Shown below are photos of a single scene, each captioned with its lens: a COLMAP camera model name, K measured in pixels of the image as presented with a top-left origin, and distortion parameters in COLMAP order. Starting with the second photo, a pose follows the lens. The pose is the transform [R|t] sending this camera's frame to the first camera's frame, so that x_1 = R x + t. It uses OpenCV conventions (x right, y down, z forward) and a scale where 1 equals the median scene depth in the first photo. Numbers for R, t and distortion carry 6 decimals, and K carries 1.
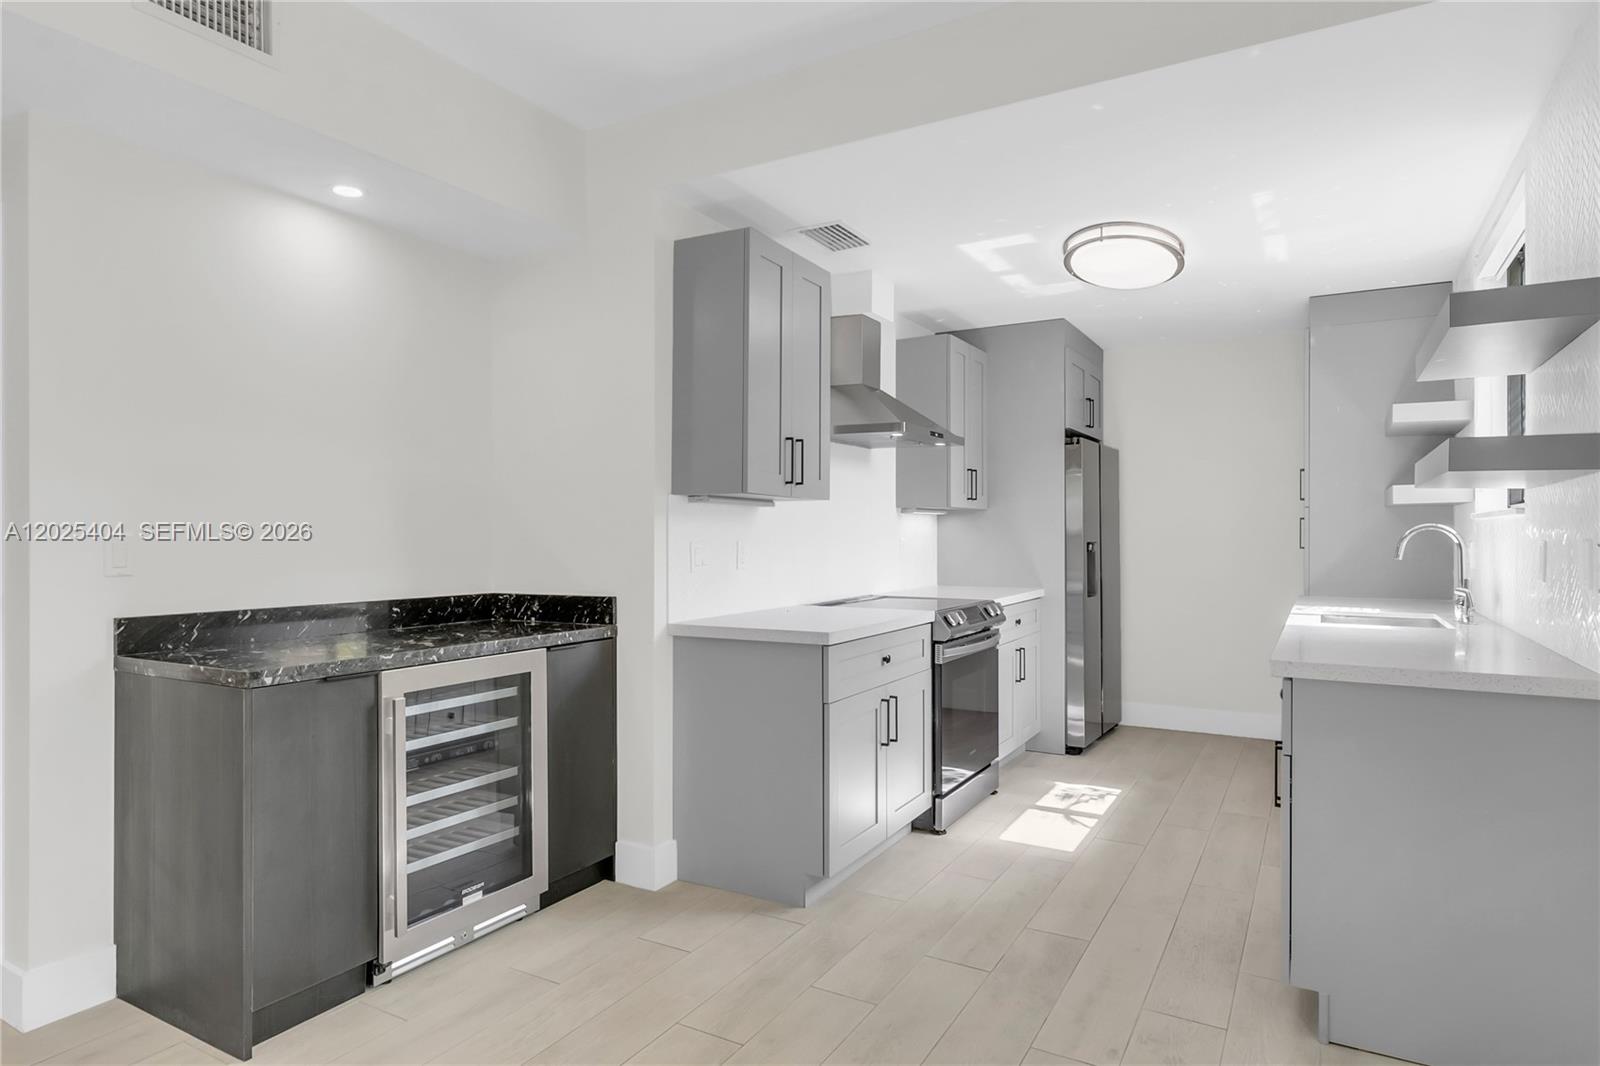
lens RADIAL K [[905.8, 0, 800.0], [0, 905.8, 533.0], [0, 0, 1]] dist [0.003024, 0.000539]
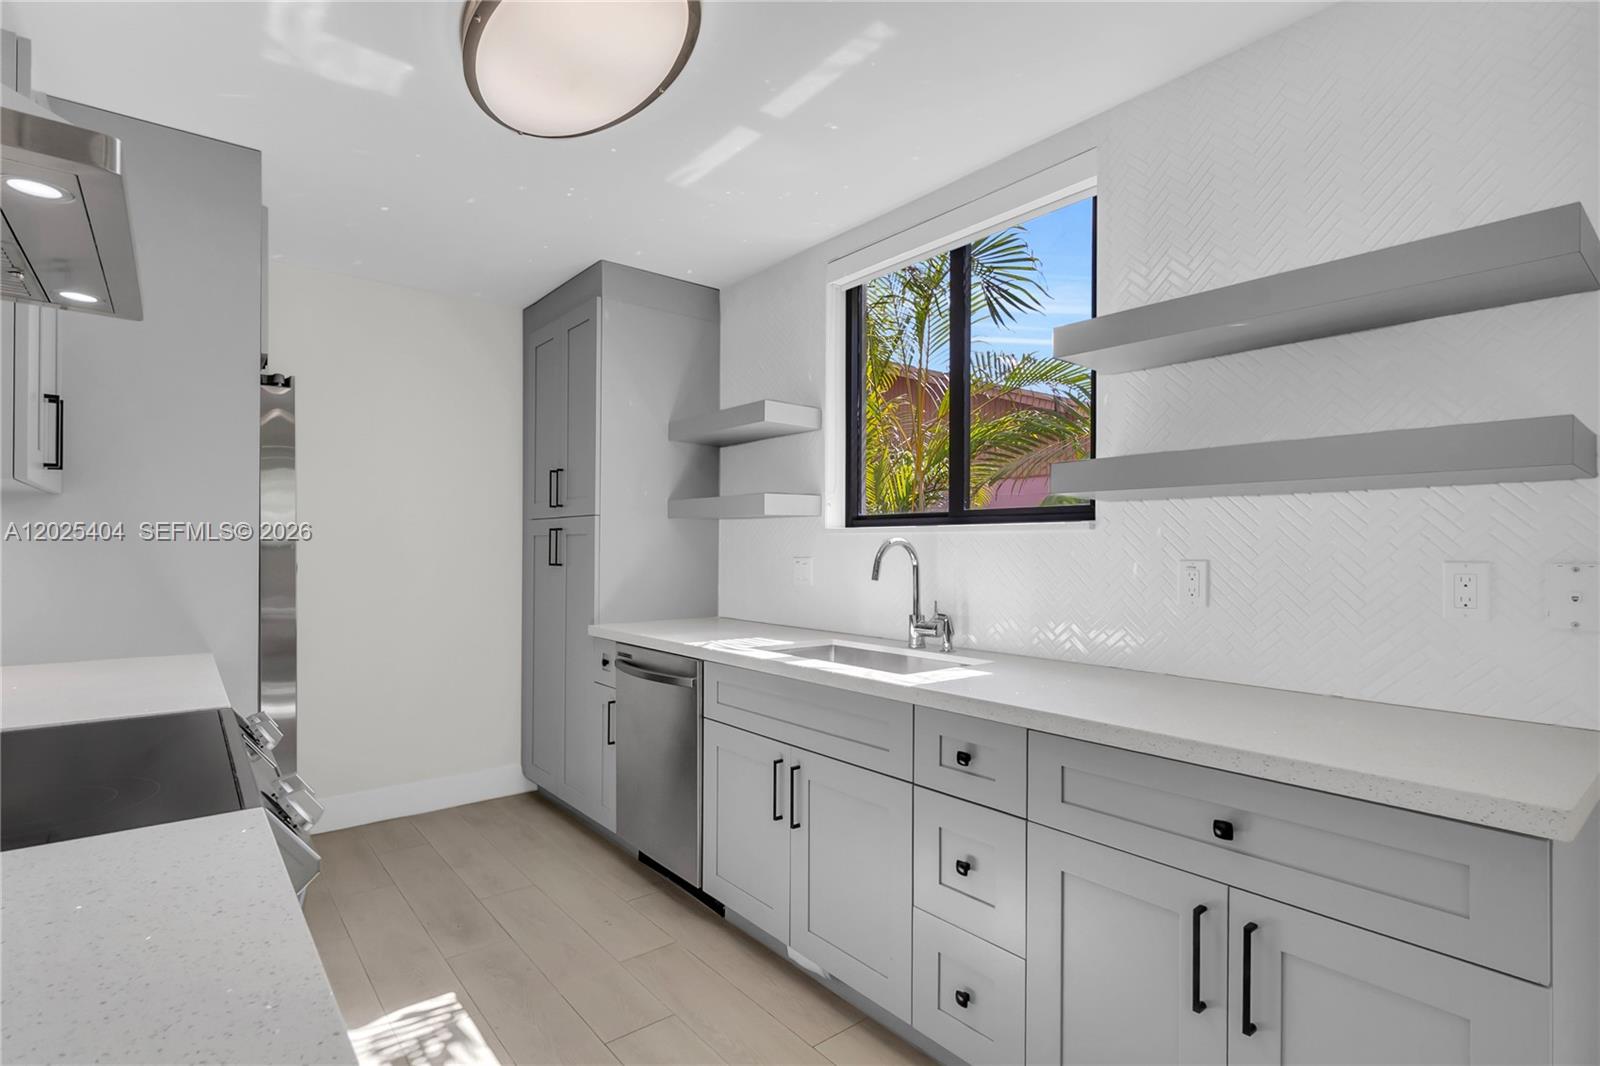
lens RADIAL K [[771.4, 0, 786.4], [0, 771.4, 549.3], [0, 0, 1]] dist [0.003067, 0.000000]
pose [[0.365425, -0.002161, 0.930838, -0.029715], [-0.002775, 0.999990, 0.003411, -0.001379], [-0.930837, -0.003829, 0.365415, 0.651831]]
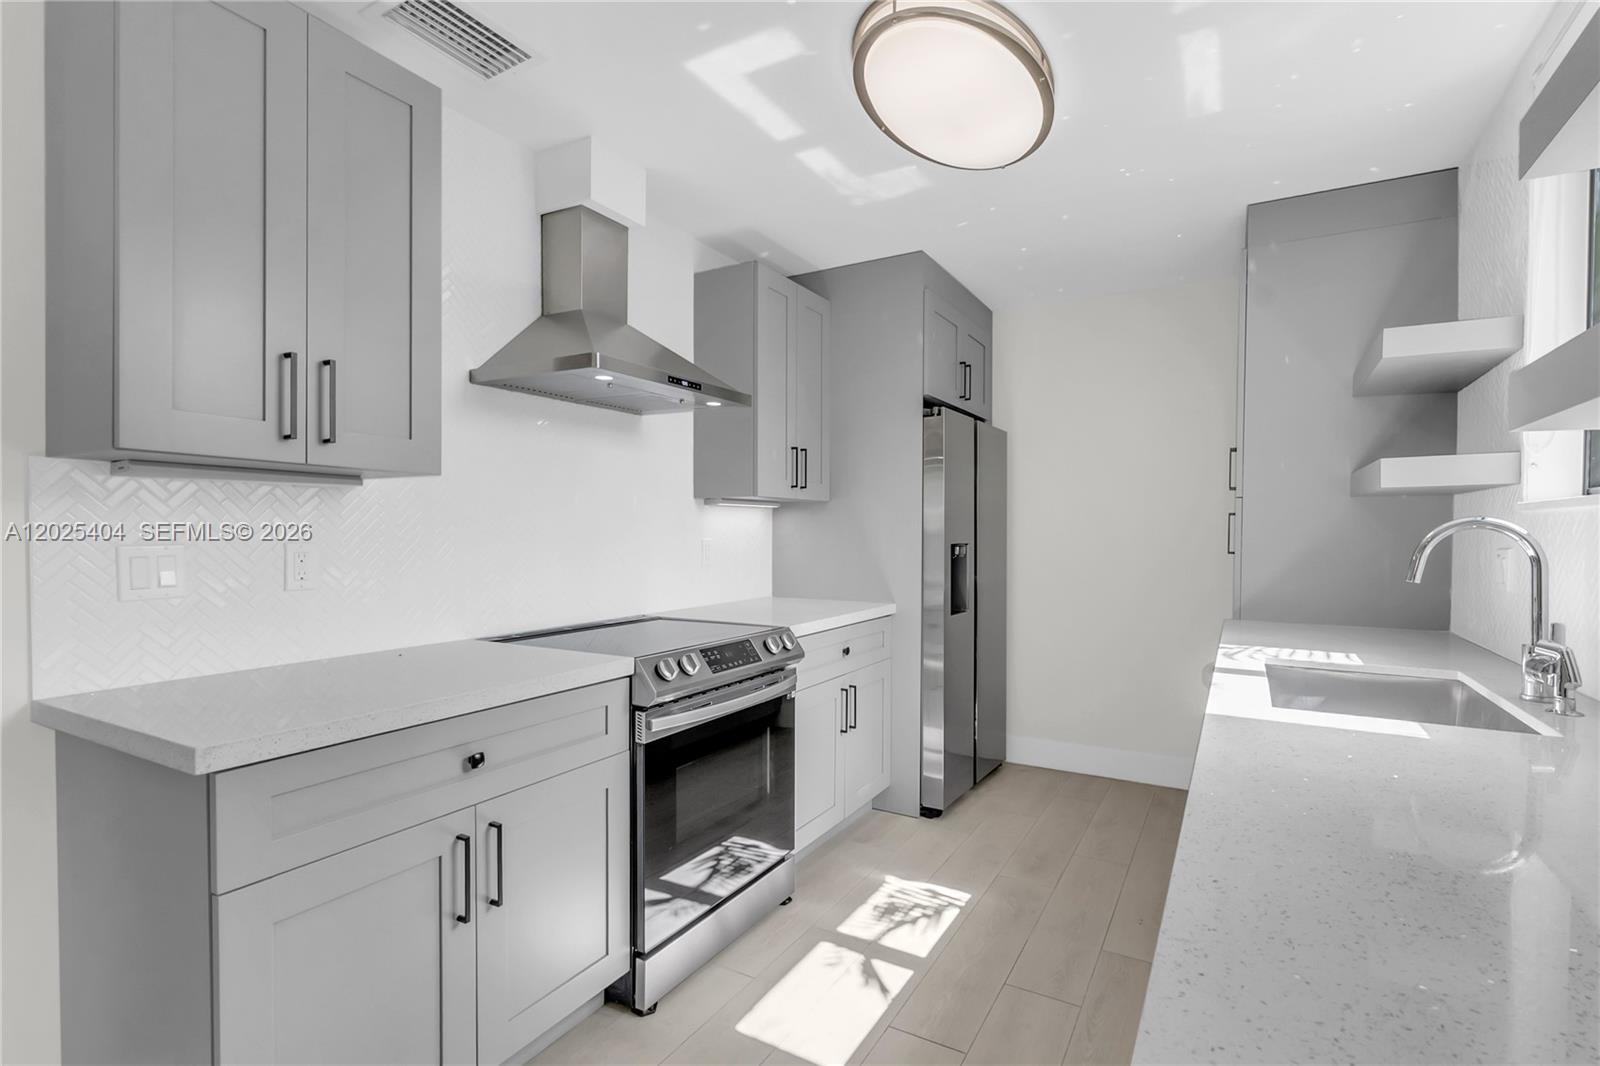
lens RADIAL K [[771.4, 0, 786.4], [0, 771.4, 549.3], [0, 0, 1]] dist [0.003067, 0.000000]
pose [[0.999932, 0.004417, -0.010834, 0.225347], [-0.004155, 0.999702, 0.024058, -0.000525], [0.010937, -0.024012, 0.999652, 0.418556]]
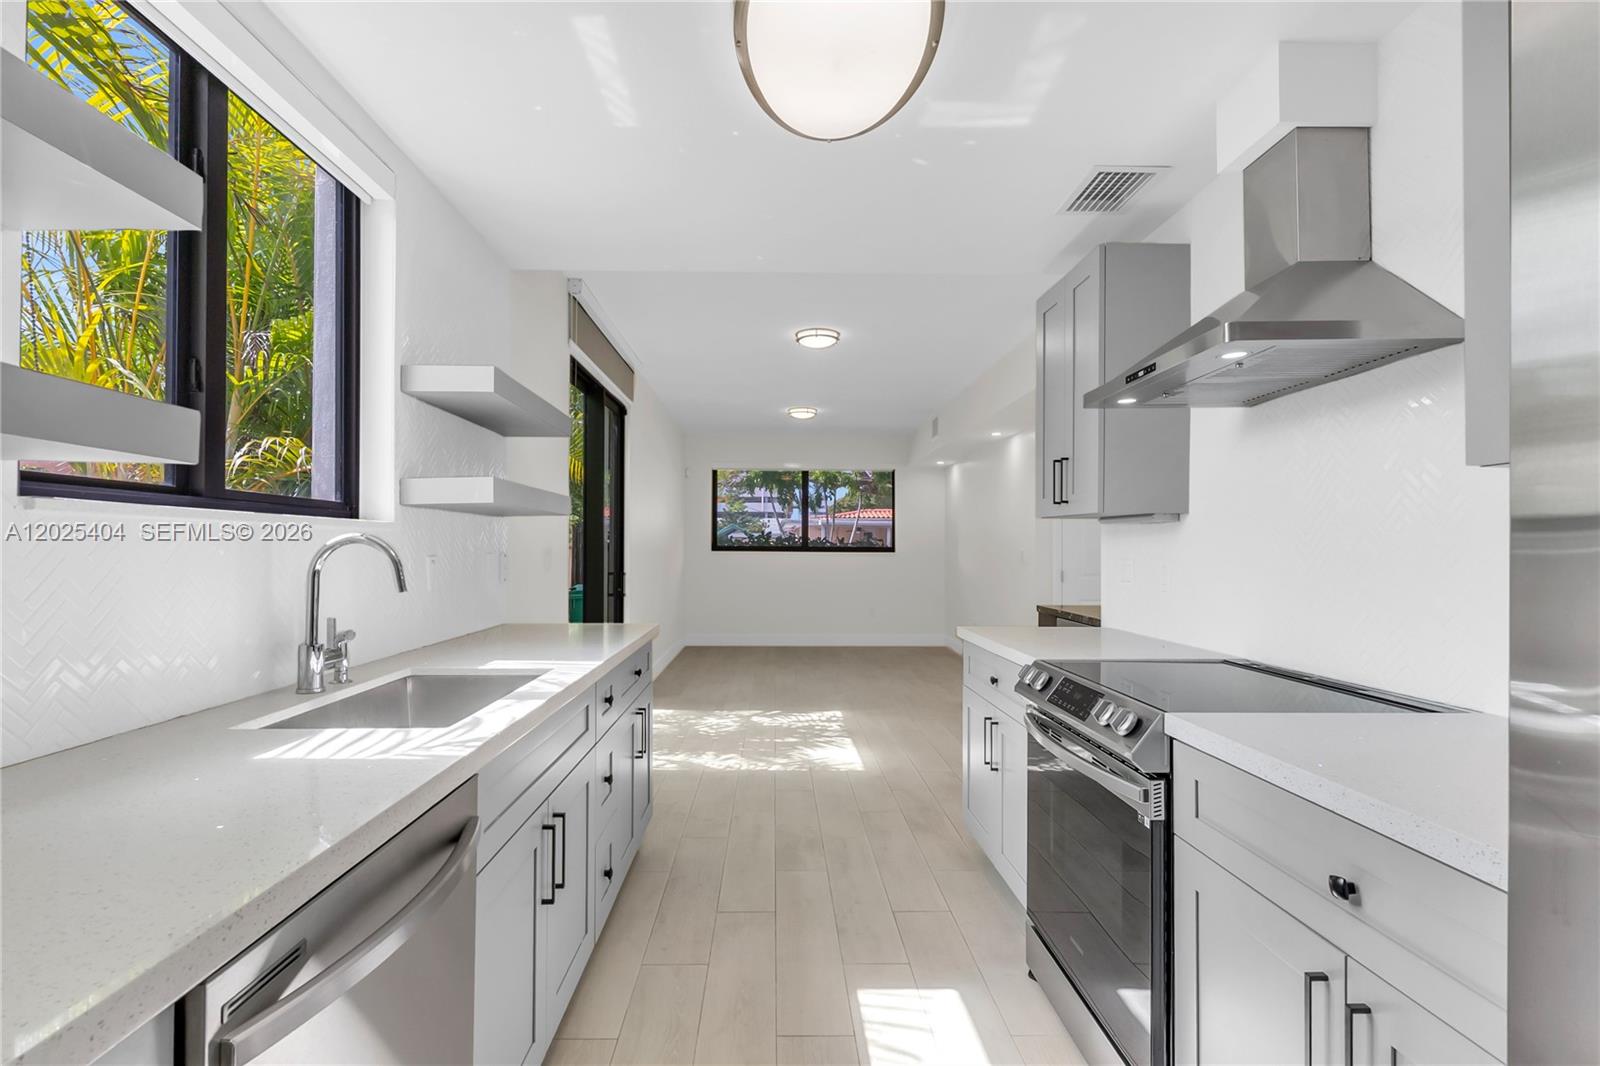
lens RADIAL K [[771.4, 0, 786.4], [0, 771.4, 549.3], [0, 0, 1]] dist [0.003067, 0.000000]
pose [[-0.856213, 0.000727, -0.516623, 0.558881], [-0.000913, 0.999995, 0.002920, -0.005483], [0.516623, 0.002972, -0.856208, 1.247483]]
